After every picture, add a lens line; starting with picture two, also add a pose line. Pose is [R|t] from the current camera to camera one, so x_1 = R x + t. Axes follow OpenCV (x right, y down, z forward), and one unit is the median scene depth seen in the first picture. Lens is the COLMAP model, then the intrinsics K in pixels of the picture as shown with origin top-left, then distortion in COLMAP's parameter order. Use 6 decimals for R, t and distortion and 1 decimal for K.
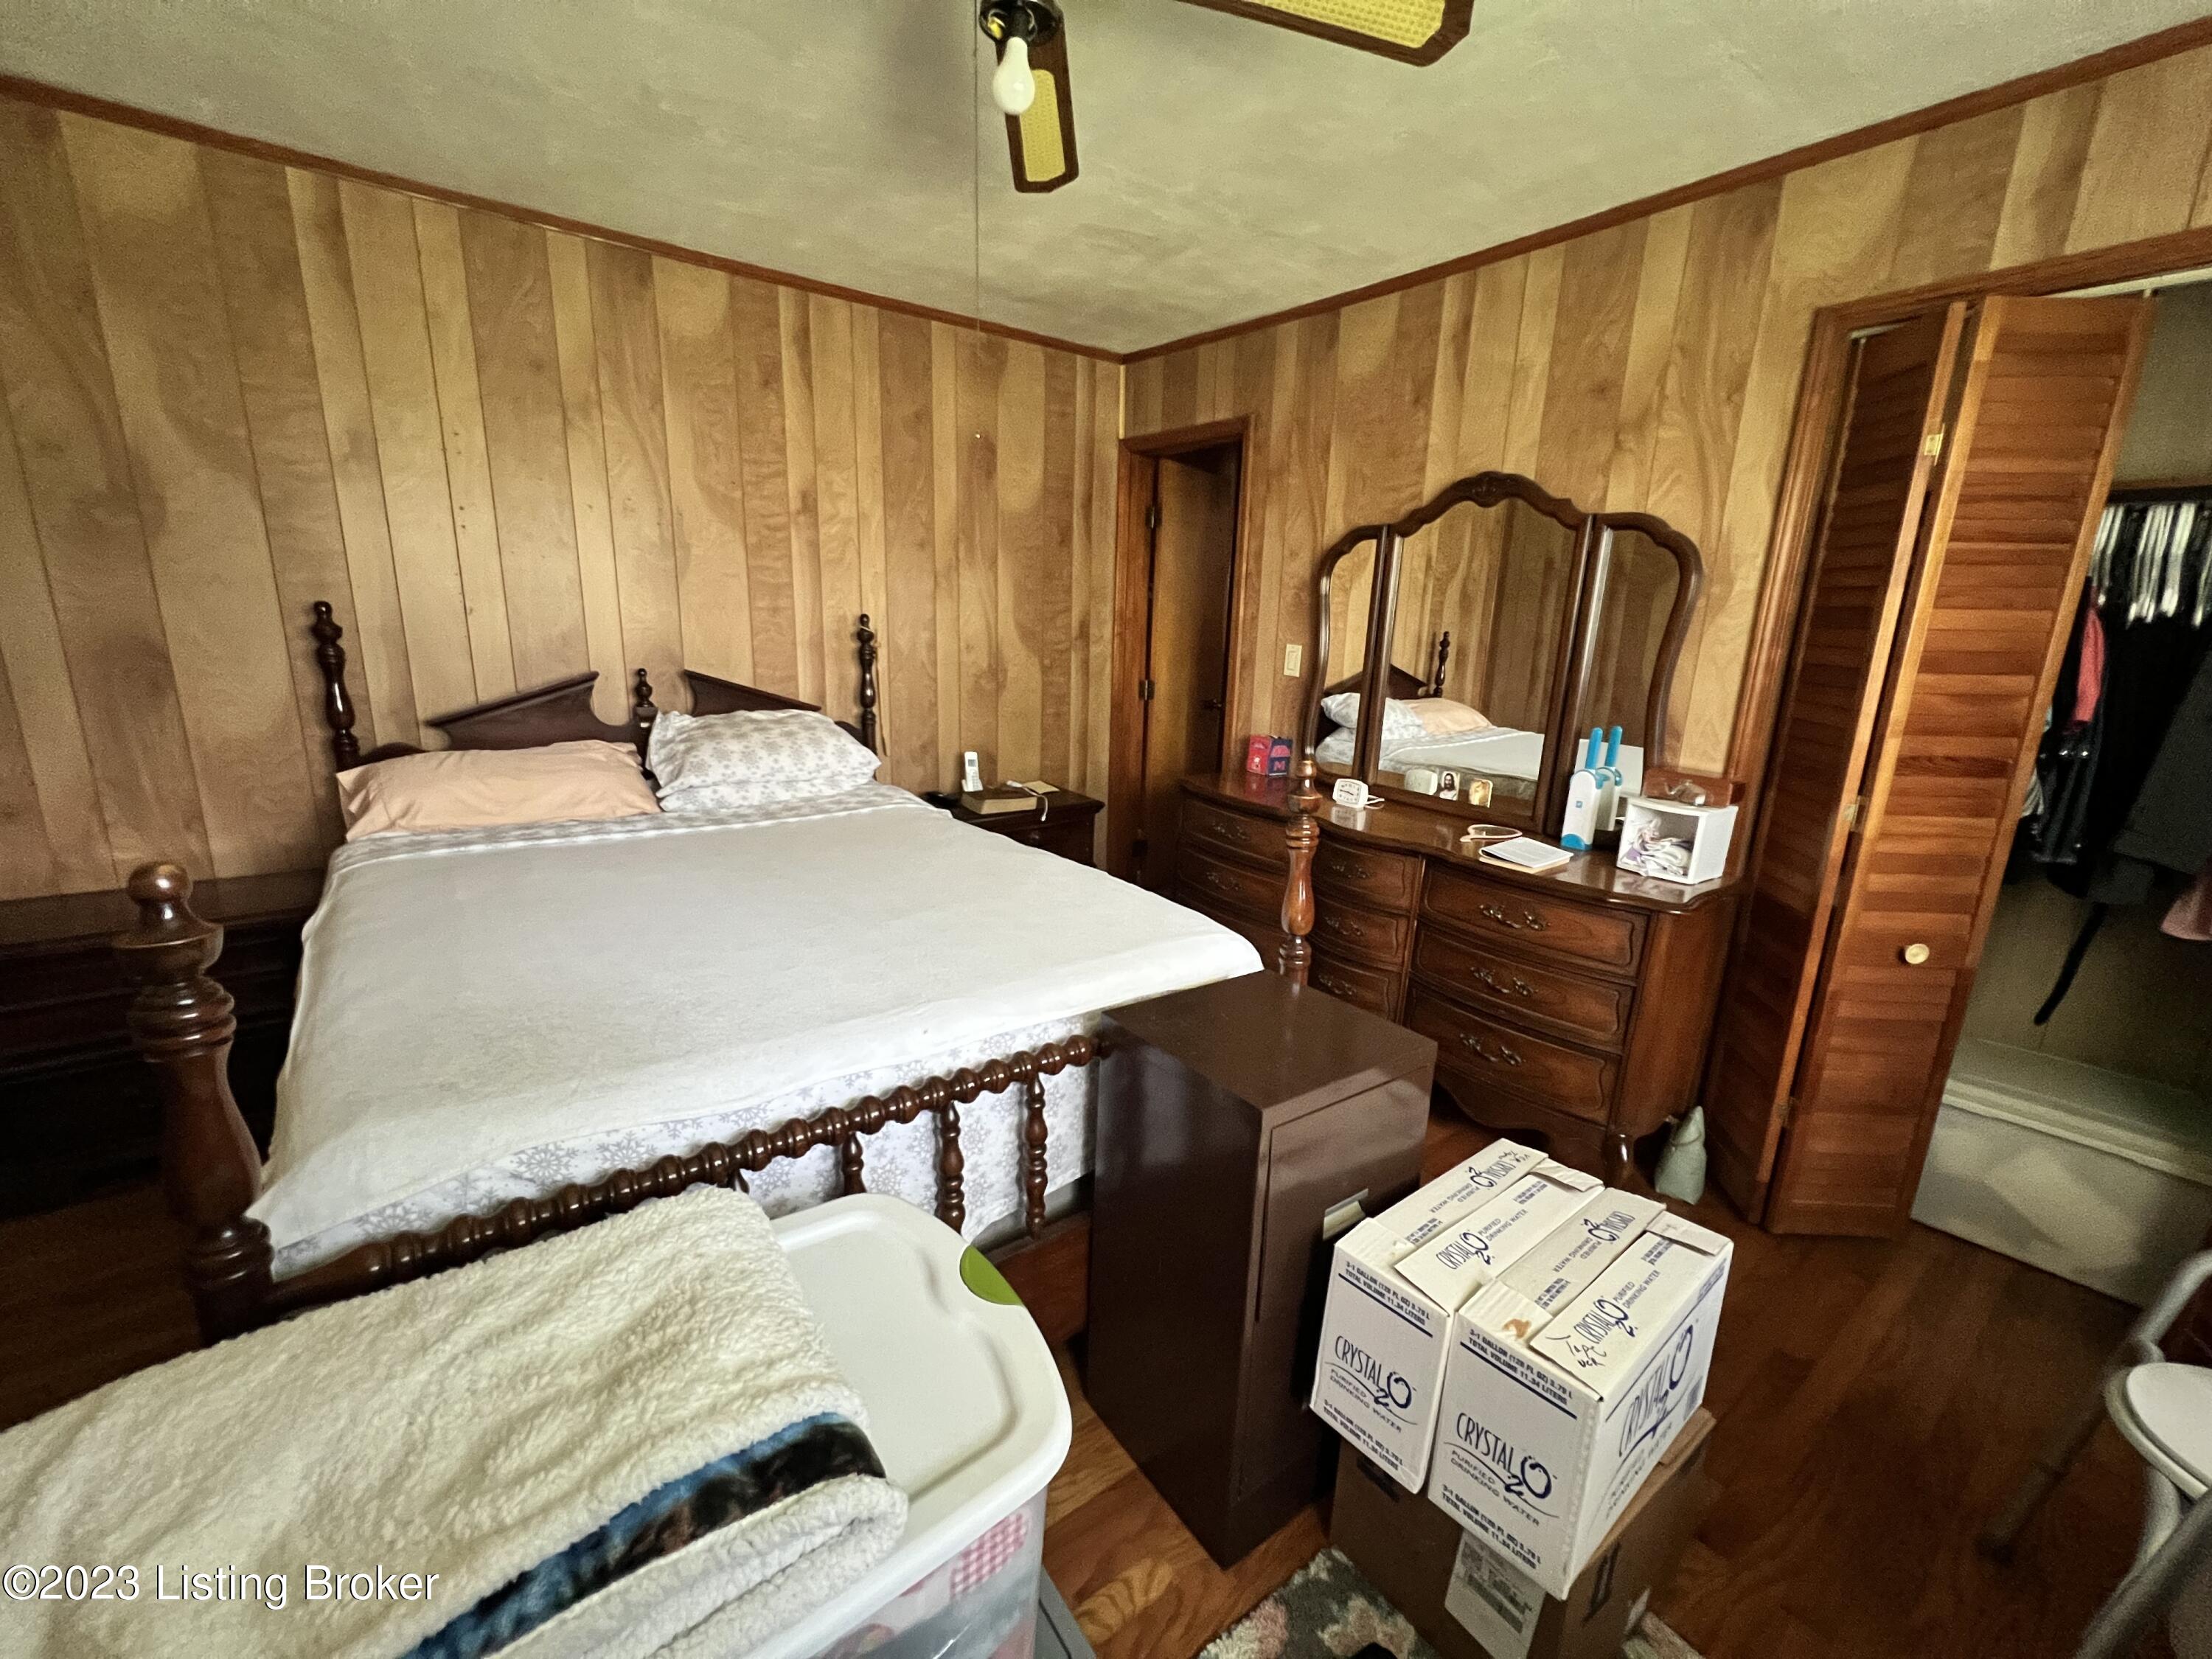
lens RADIAL K [[894.3, 0, 1101.3], [0, 894.3, 829.3], [0, 0, 1]] dist [0.000209, 0.000151]
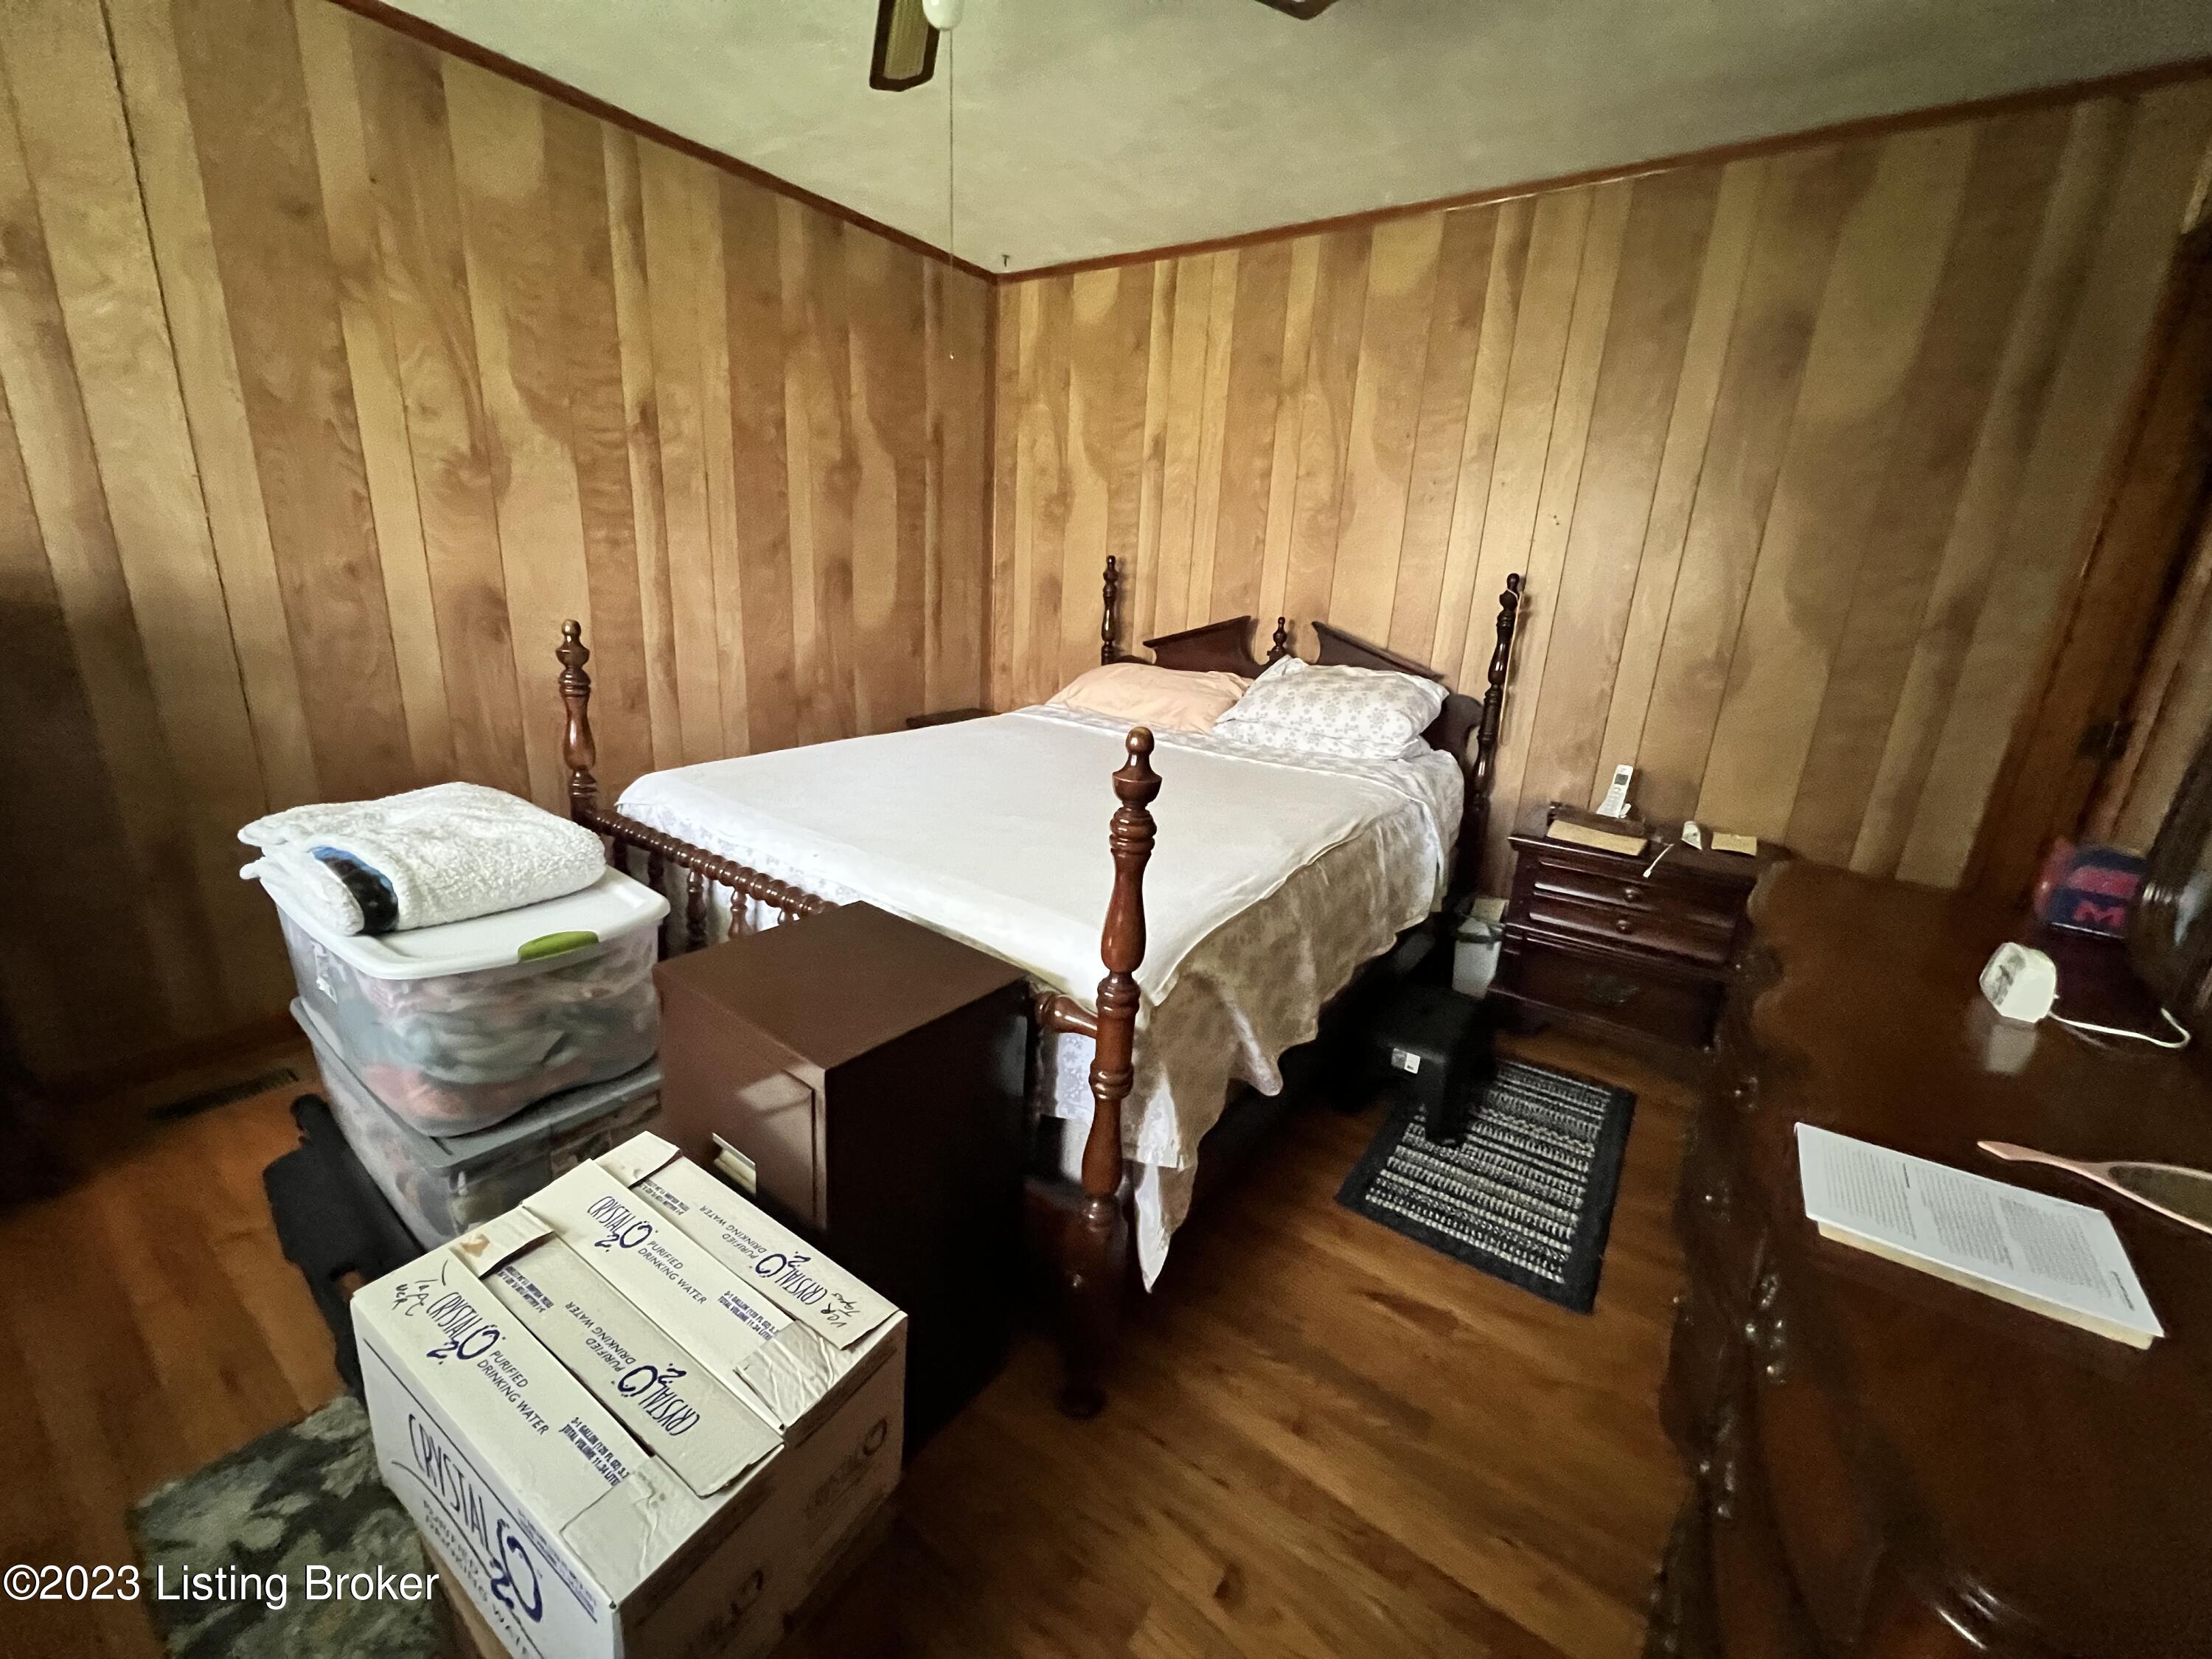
lens RADIAL K [[894.3, 0, 1103.5], [0, 894.3, 831.9], [0, 0, 1]] dist [0.000209, 0.000151]
pose [[0.295130, 0.260885, -0.919151, 0.569291], [-0.263436, 0.946931, 0.184183, -0.077626], [0.918422, 0.187780, 0.348194, 0.486118]]
